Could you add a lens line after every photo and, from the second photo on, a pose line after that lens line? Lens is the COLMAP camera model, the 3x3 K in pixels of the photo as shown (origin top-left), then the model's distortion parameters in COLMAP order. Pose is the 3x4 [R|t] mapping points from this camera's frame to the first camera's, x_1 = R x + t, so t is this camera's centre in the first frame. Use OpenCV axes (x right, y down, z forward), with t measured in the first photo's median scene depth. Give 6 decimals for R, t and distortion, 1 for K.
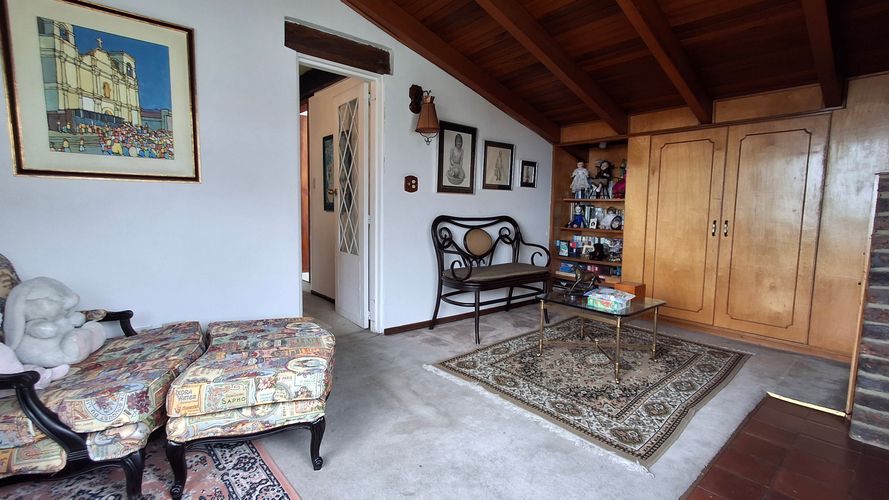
lens RADIAL K [[408.9, 0, 439.1], [0, 408.9, 254.3], [0, 0, 1]] dist [0.003885, 0.005512]
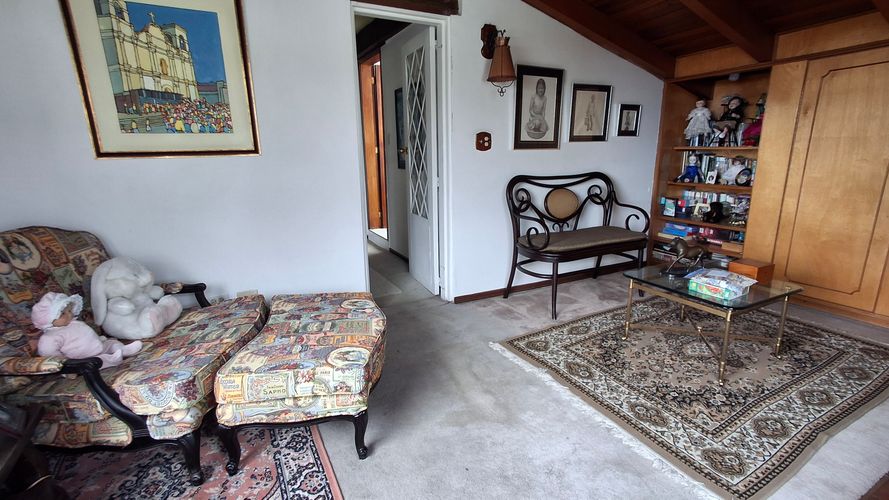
lens RADIAL K [[408.9, 0, 442.0], [0, 408.9, 248.6], [0, 0, 1]] dist [0.003885, 0.005512]
pose [[0.973686, 0.029694, -0.225951, 0.071318], [0.000381, 0.991261, 0.131911, -0.077543], [0.227894, -0.128526, 0.965166, 0.113575]]
